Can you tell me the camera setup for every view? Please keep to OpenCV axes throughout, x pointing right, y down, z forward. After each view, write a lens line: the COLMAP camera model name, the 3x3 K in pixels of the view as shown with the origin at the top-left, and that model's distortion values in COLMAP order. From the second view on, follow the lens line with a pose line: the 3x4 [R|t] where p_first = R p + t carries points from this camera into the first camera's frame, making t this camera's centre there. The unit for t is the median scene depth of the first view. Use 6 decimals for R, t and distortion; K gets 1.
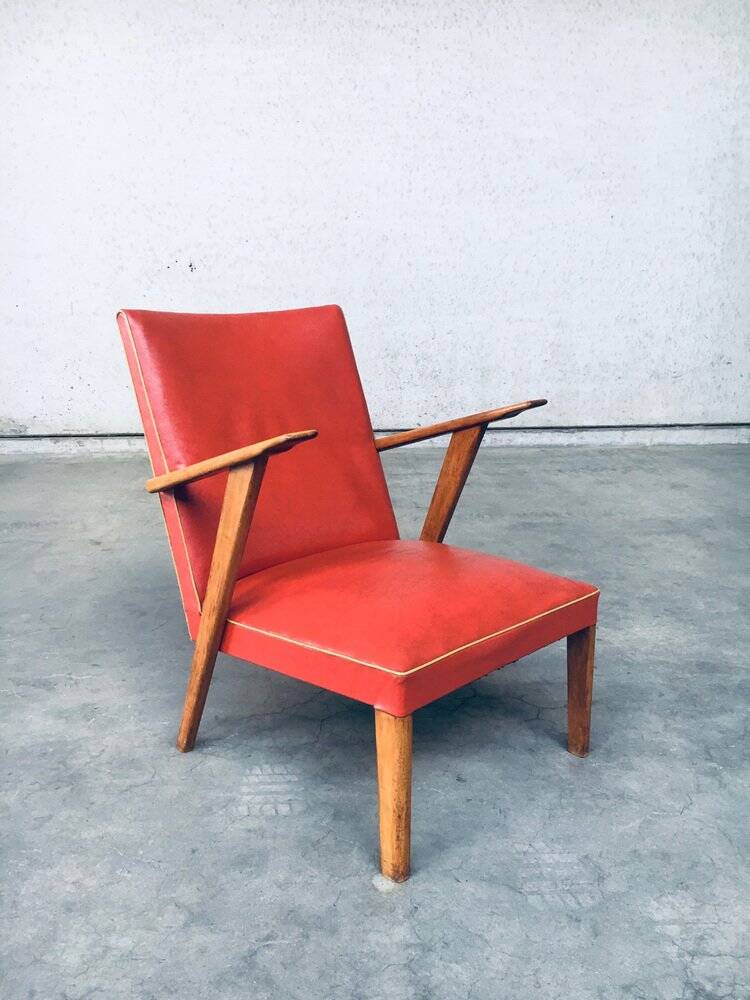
lens RADIAL K [[873.3, 0, 381.2], [0, 873.3, 501.4], [0, 0, 1]] dist [0.074747, -0.118880]
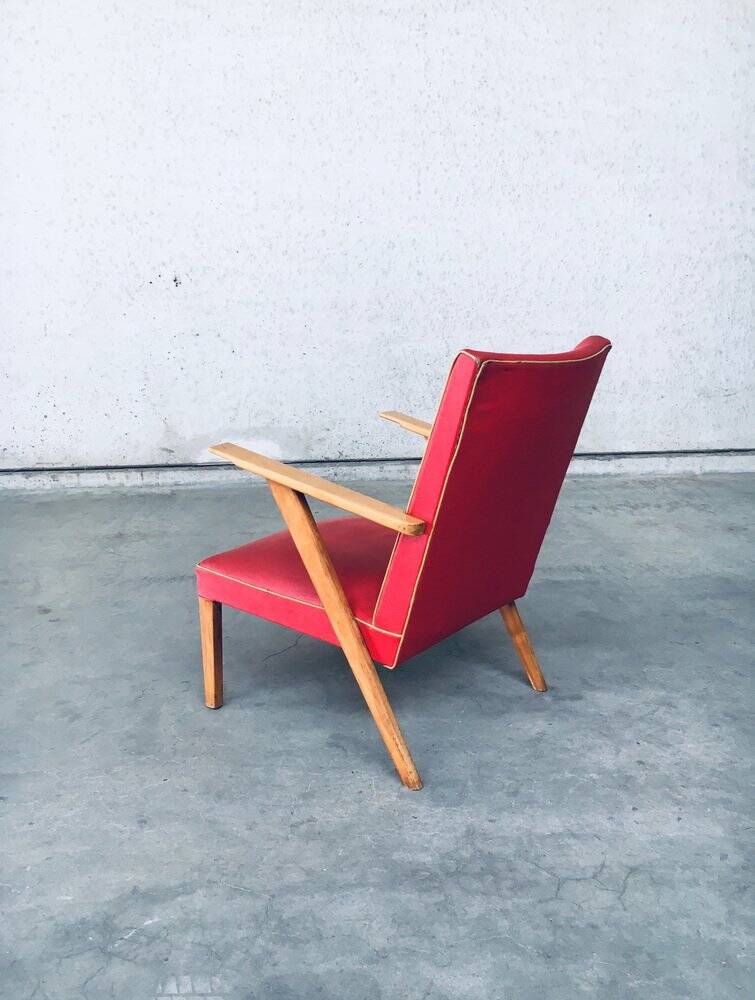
lens RADIAL K [[925.1, 0, 361.6], [0, 925.1, 472.9], [0, 0, 1]] dist [0.032670, 0.000000]
pose [[0.998592, -0.007753, -0.052482, 0.022243], [0.005724, 0.999234, -0.038701, -0.033769], [0.052742, 0.038346, 0.997872, 0.072330]]
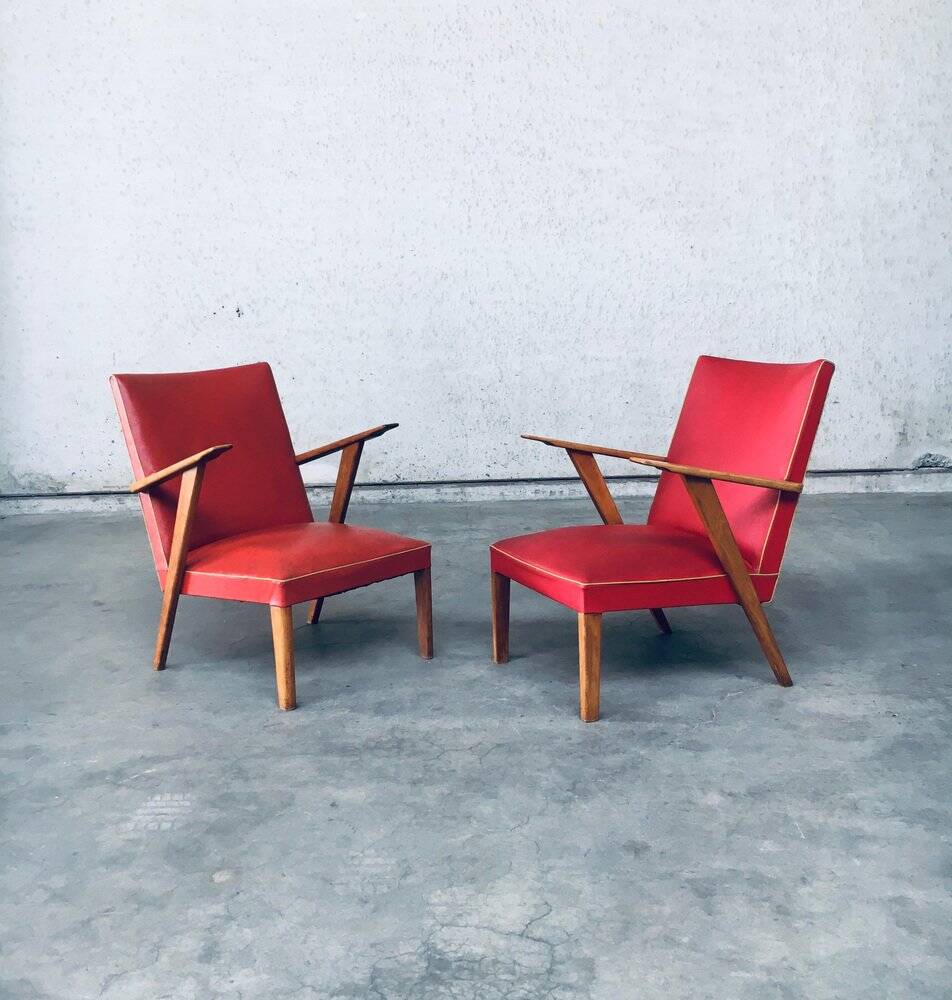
lens RADIAL K [[1109.3, 0, 485.7], [0, 1109.3, 457.1], [0, 0, 1]] dist [0.038147, 0.000000]
pose [[0.997106, -0.014360, -0.074654, 0.135904], [0.006983, 0.995146, -0.098159, 0.006414], [0.075702, 0.097354, 0.992367, -0.147127]]
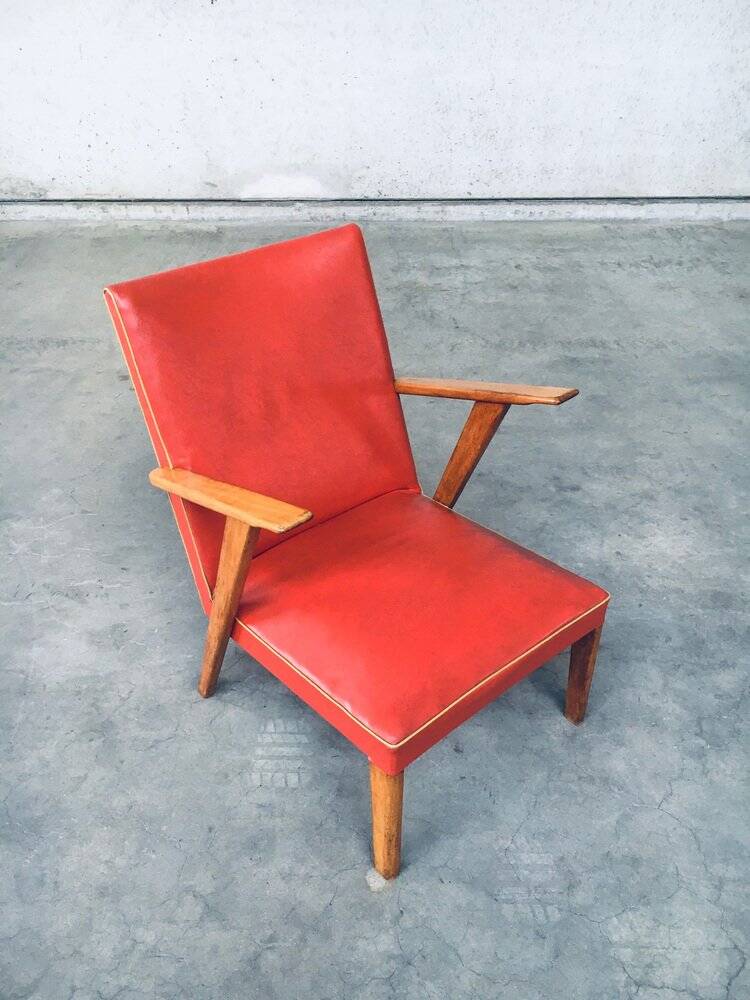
lens RADIAL K [[873.3, 0, 377.0], [0, 873.3, 509.3], [0, 0, 1]] dist [0.074747, -0.118880]
pose [[0.997541, 0.042370, -0.055821, 0.013455], [-0.019341, 0.932043, 0.361830, -0.118917], [0.067358, -0.359861, 0.930571, 0.034636]]
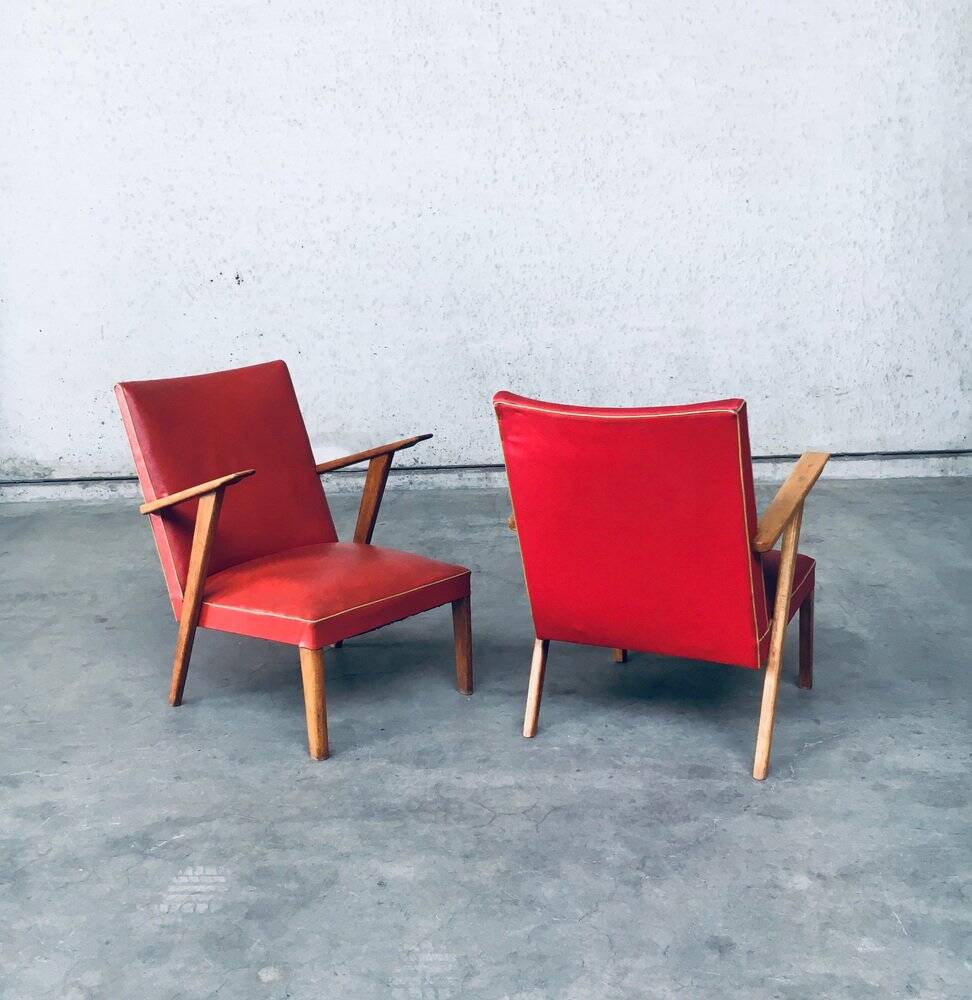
lens RADIAL K [[1224.8, 0, 454.6], [0, 1224.8, 472.8], [0, 0, 1]] dist [0.035905, 0.000000]
pose [[0.994421, -0.011977, -0.104804, 0.113829], [0.008279, 0.999330, -0.035657, -0.037083], [0.105161, 0.034591, 0.993853, -0.145755]]
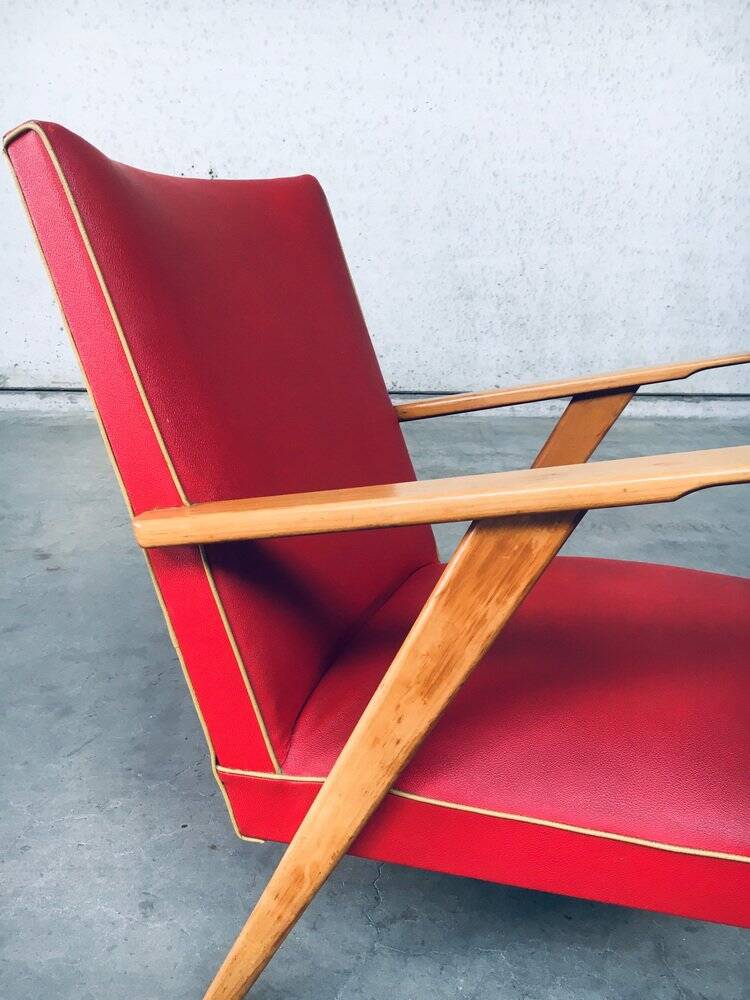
lens RADIAL K [[873.3, 0, 376.9], [0, 873.3, 502.7], [0, 0, 1]] dist [0.074747, -0.118880]
pose [[0.997691, 0.034146, -0.058709, -0.015922], [-0.030719, 0.997825, 0.058322, -0.028689], [0.060573, -0.056384, 0.996570, 0.223154]]
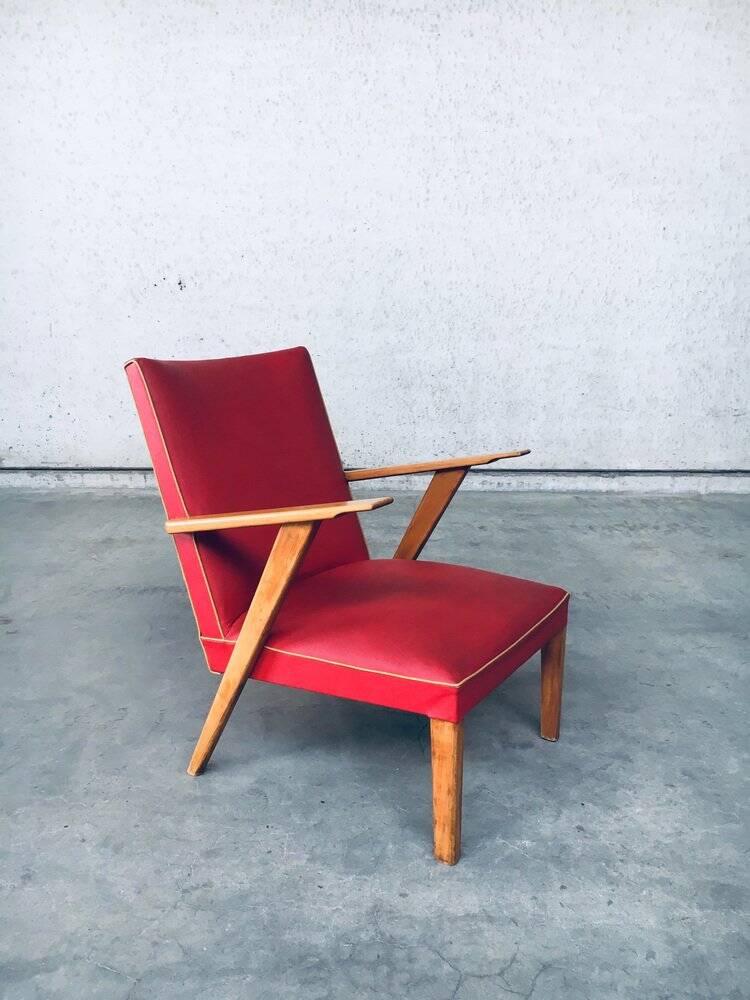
lens RADIAL K [[873.3, 0, 378.4], [0, 873.3, 499.8], [0, 0, 1]] dist [0.074747, -0.118880]
pose [[0.996079, 0.026762, -0.084321, 0.066524], [-0.027146, 0.999626, -0.003411, -0.050881], [0.084198, 0.005686, 0.996433, 0.128202]]
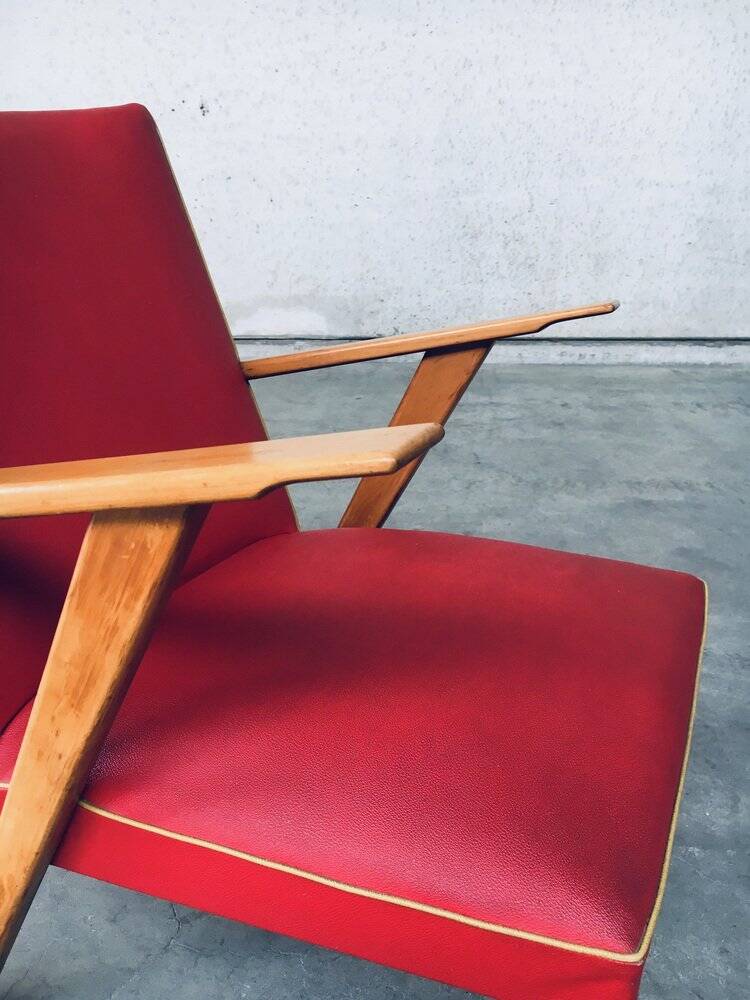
lens RADIAL K [[873.3, 0, 374.4], [0, 873.3, 505.0], [0, 0, 1]] dist [0.074747, -0.118880]
pose [[0.989984, 0.048356, -0.132637, 0.042528], [-0.031436, 0.991428, 0.126813, -0.035216], [0.137632, -0.121374, 0.983019, 0.250441]]
